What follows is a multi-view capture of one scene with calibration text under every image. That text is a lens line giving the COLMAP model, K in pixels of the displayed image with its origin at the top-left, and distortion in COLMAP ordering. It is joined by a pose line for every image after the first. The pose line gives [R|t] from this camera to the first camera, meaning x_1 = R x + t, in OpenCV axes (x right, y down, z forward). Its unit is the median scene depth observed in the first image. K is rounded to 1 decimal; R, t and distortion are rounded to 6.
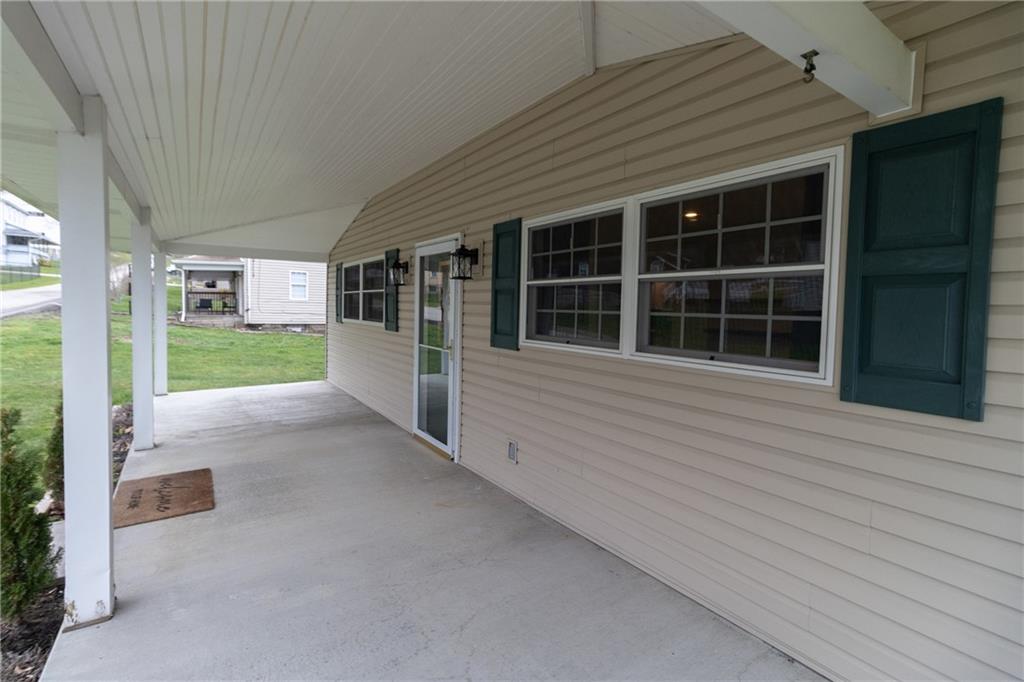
lens RADIAL K [[466.7, 0, 512.8], [0, 466.7, 325.5], [0, 0, 1]] dist [0.000413, -0.000038]
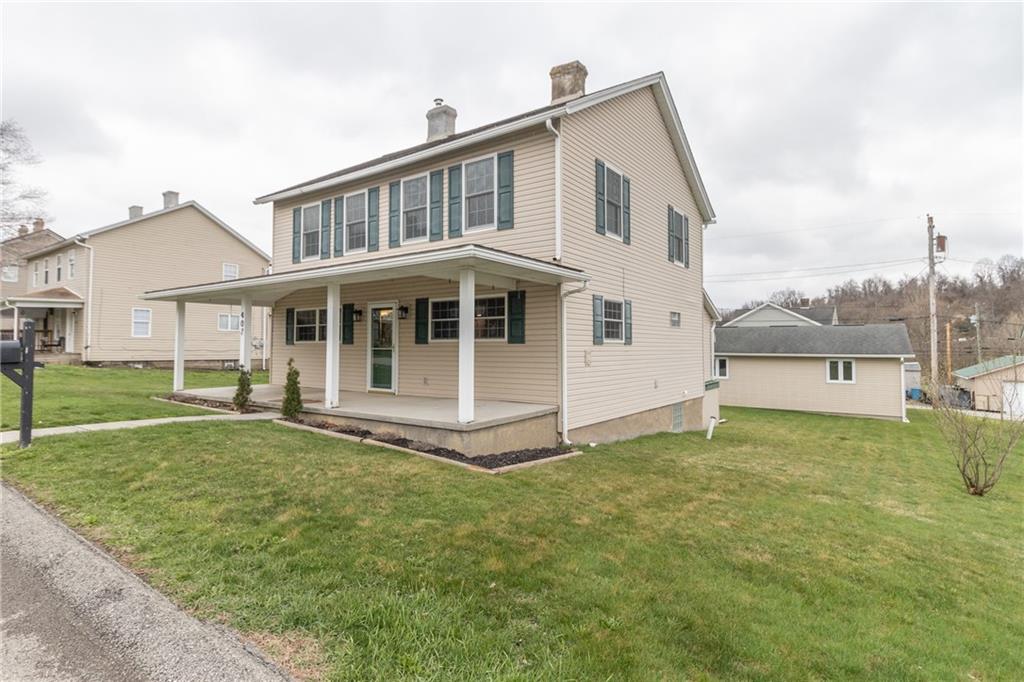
lens RADIAL K [[533.3, 0, 512.0], [0, 533.3, 341.0], [0, 0, 1]] dist [-0.000684, -0.000162]
pose [[0.939855, -0.012693, 0.341336, -0.566440], [0.030404, 0.998451, -0.046590, 0.186160], [-0.340216, 0.054166, 0.938786, -2.048574]]
